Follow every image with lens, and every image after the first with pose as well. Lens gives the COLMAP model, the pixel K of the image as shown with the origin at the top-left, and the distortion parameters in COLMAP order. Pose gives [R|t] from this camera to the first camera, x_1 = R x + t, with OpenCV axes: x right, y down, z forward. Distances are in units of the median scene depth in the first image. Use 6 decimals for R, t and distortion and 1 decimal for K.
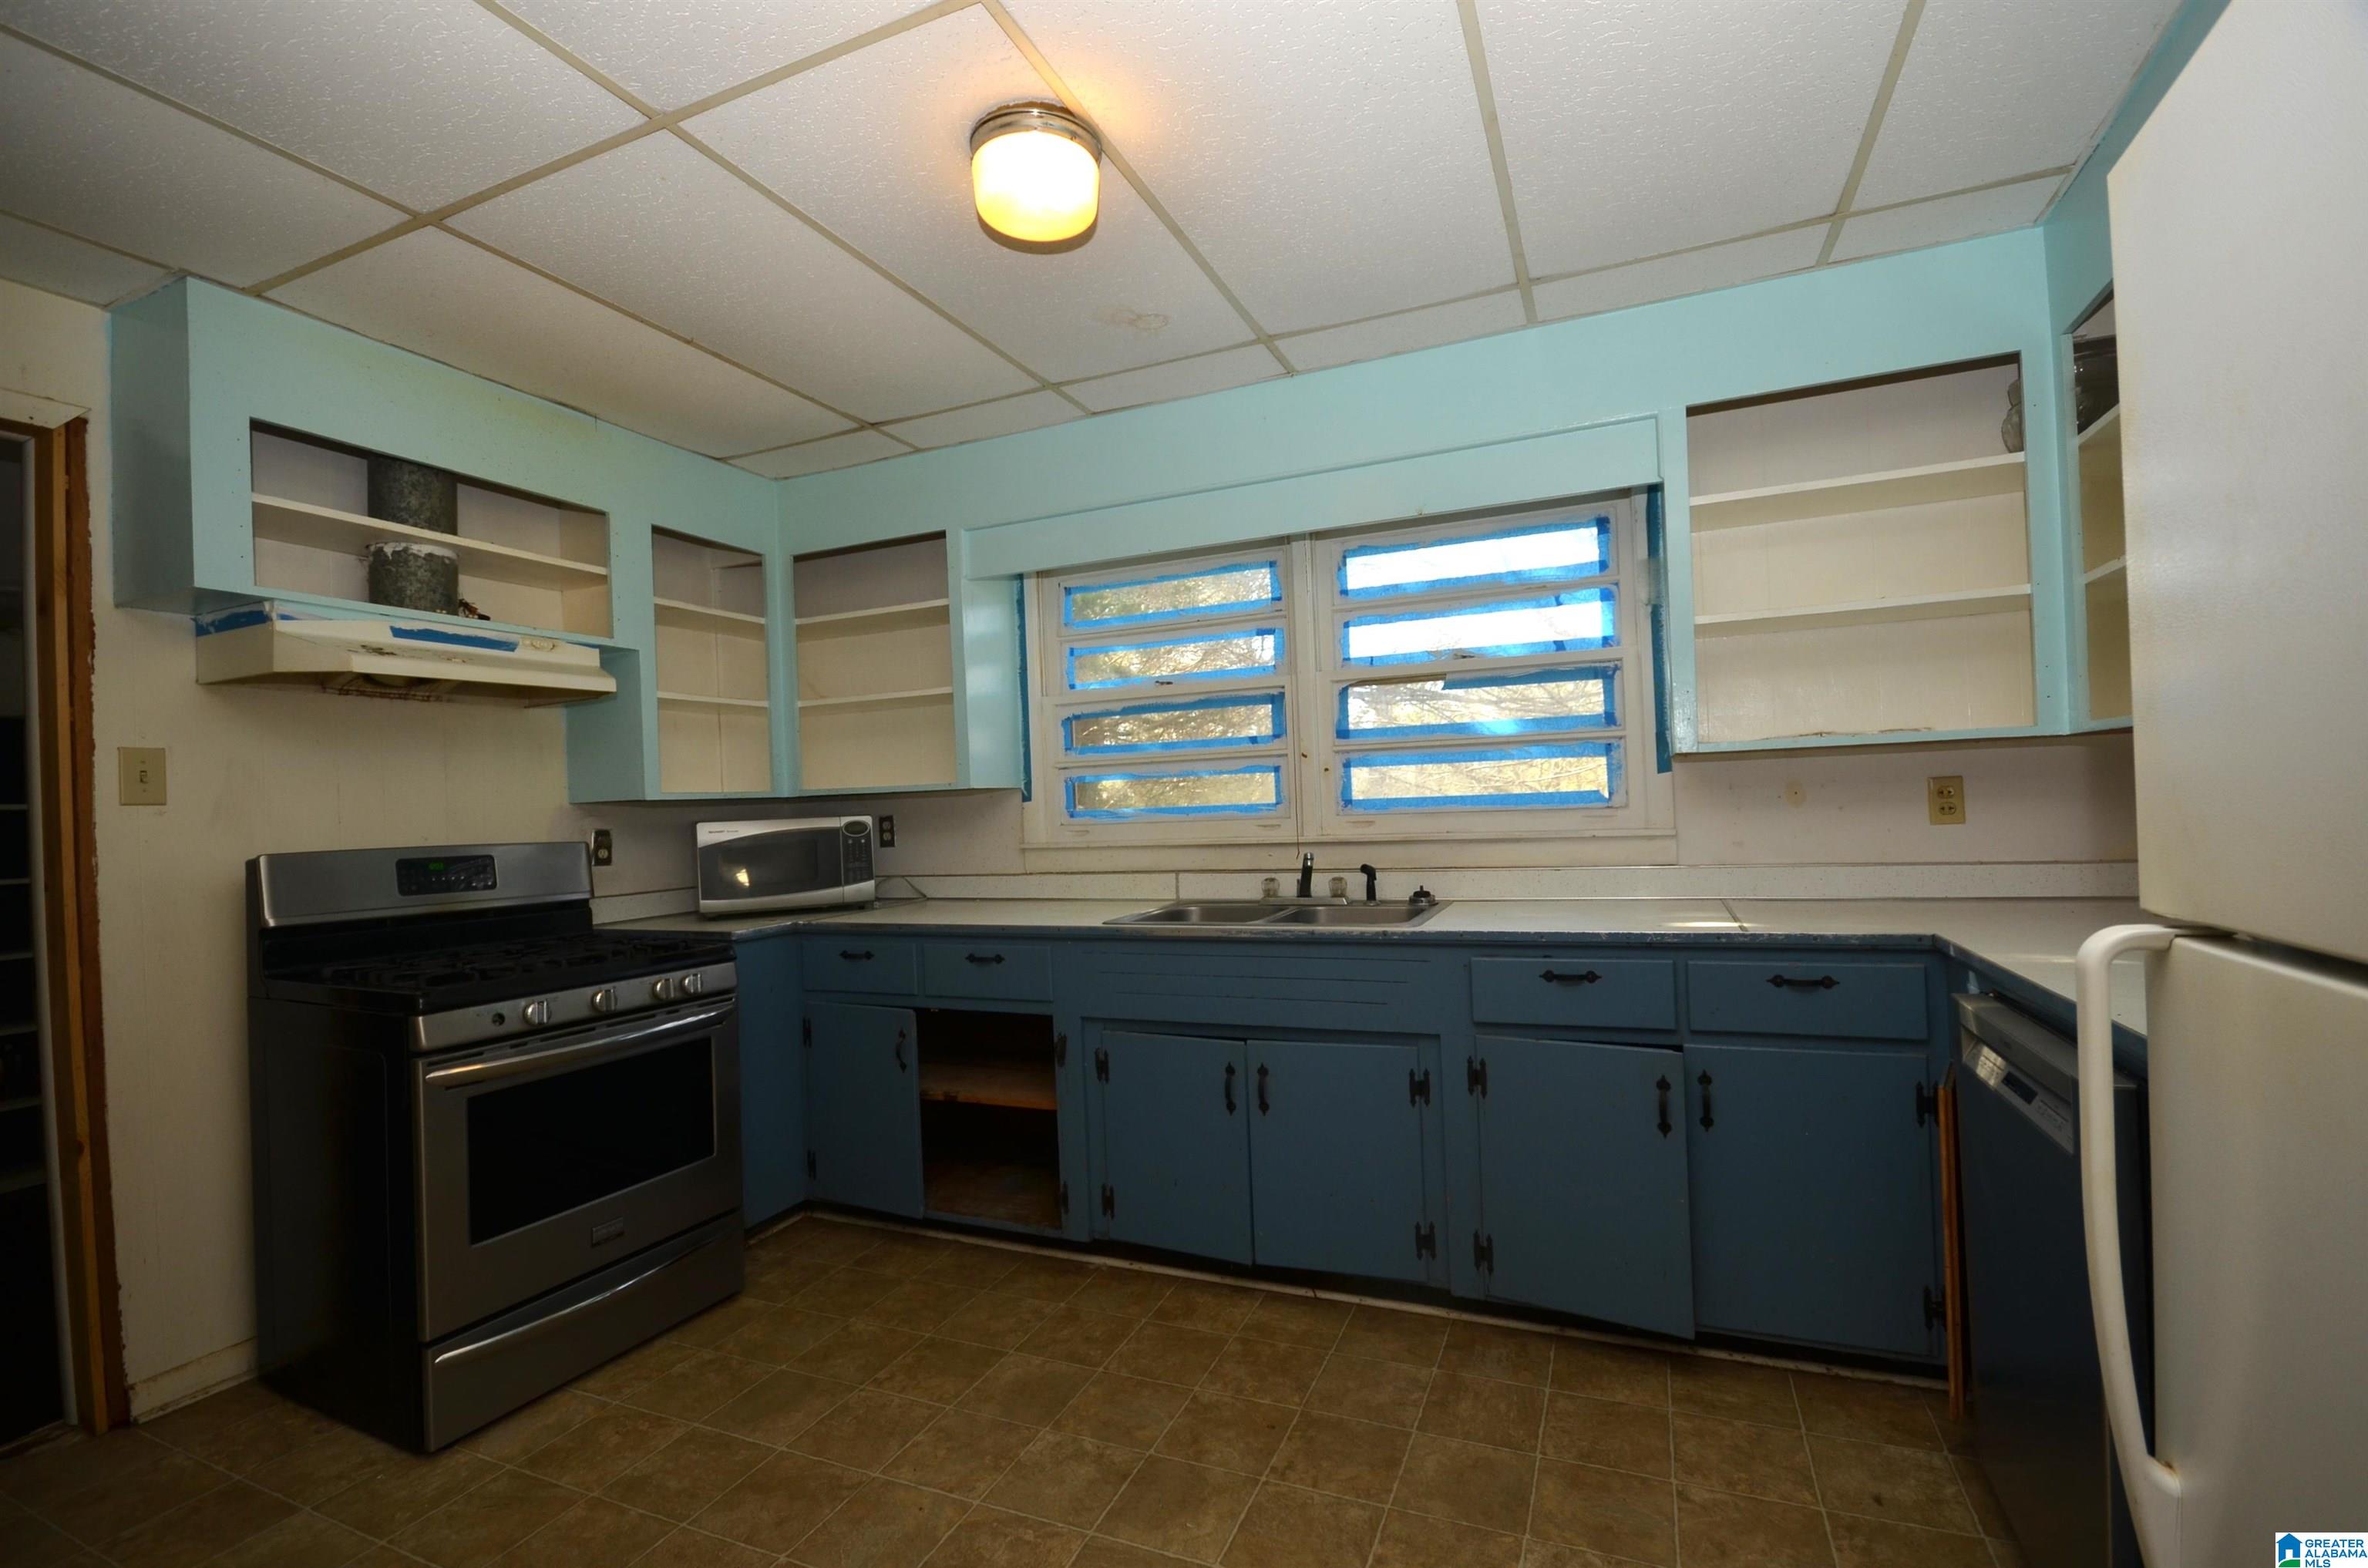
lens RADIAL K [[1041.3, 0, 1195.9], [0, 1041.3, 788.6], [0, 0, 1]] dist [0.001738, -0.008313]
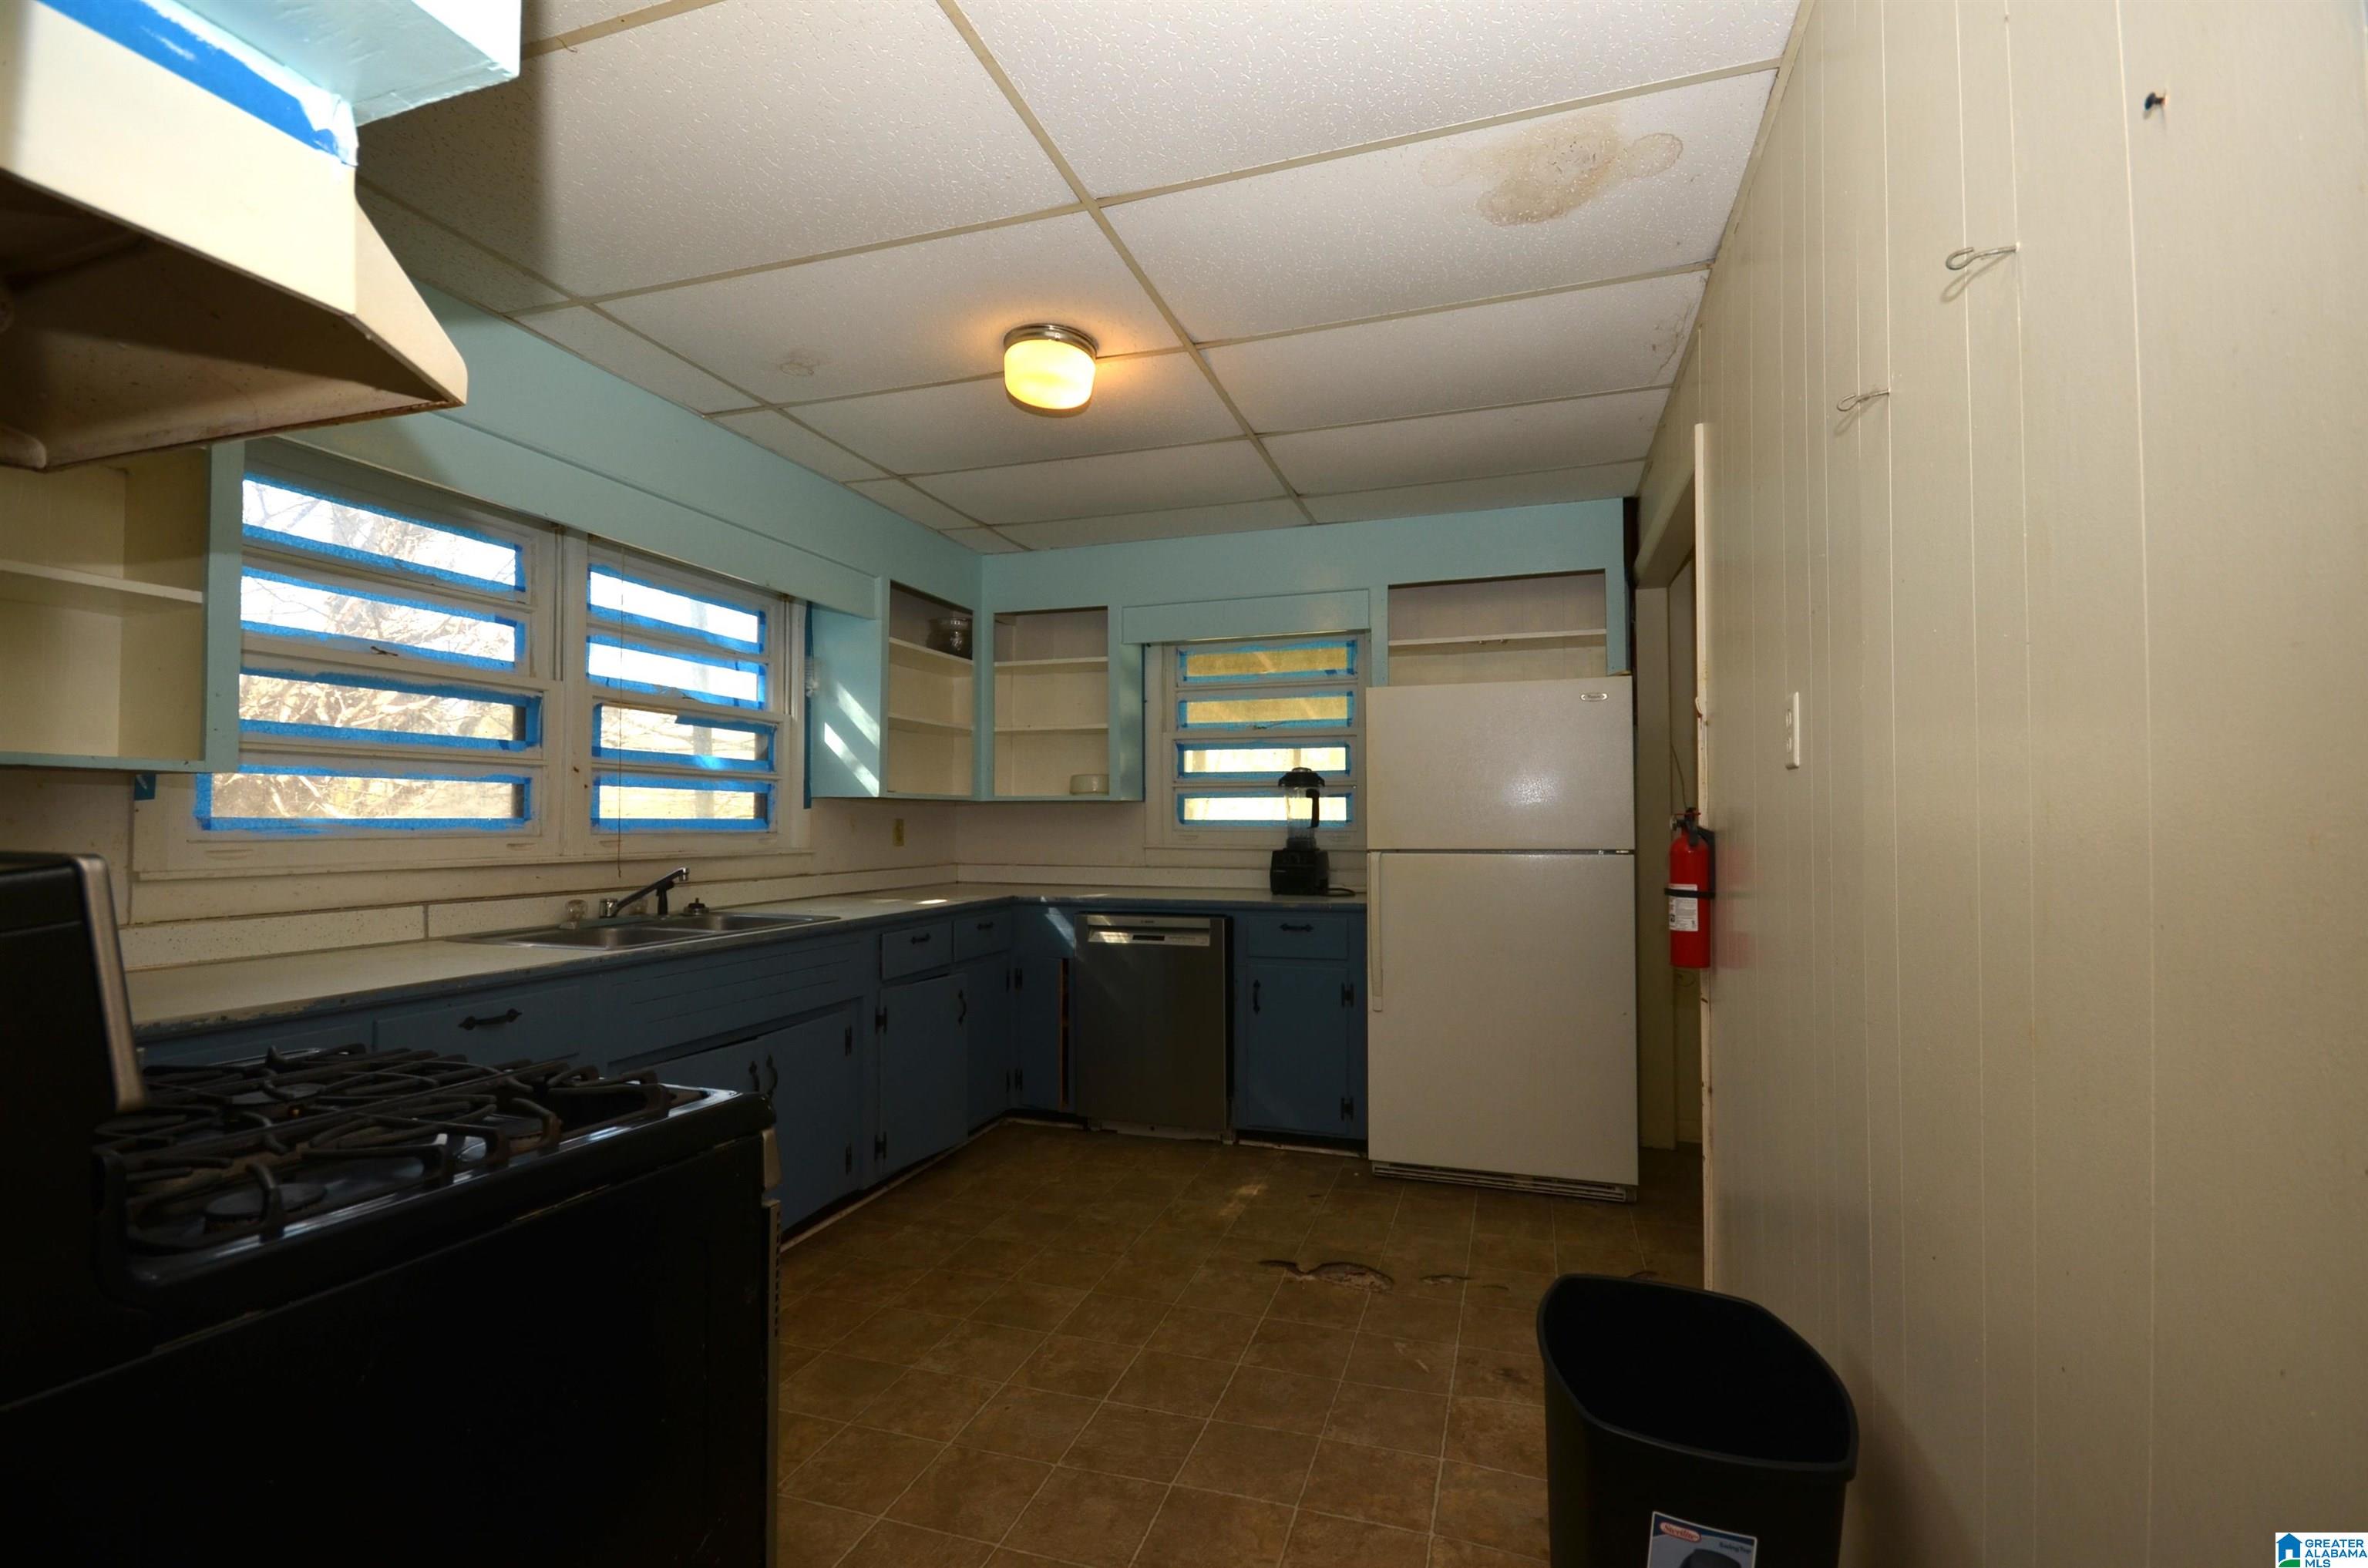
lens RADIAL K [[1041.3, 0, 1195.9], [0, 1041.3, 788.6], [0, 0, 1]] dist [0.001738, -0.008313]
pose [[-0.097625, 0.072000, 0.992615, -0.949444], [-0.004699, 0.997335, -0.072805, 0.055037], [-0.995212, -0.011772, -0.097026, 0.581249]]
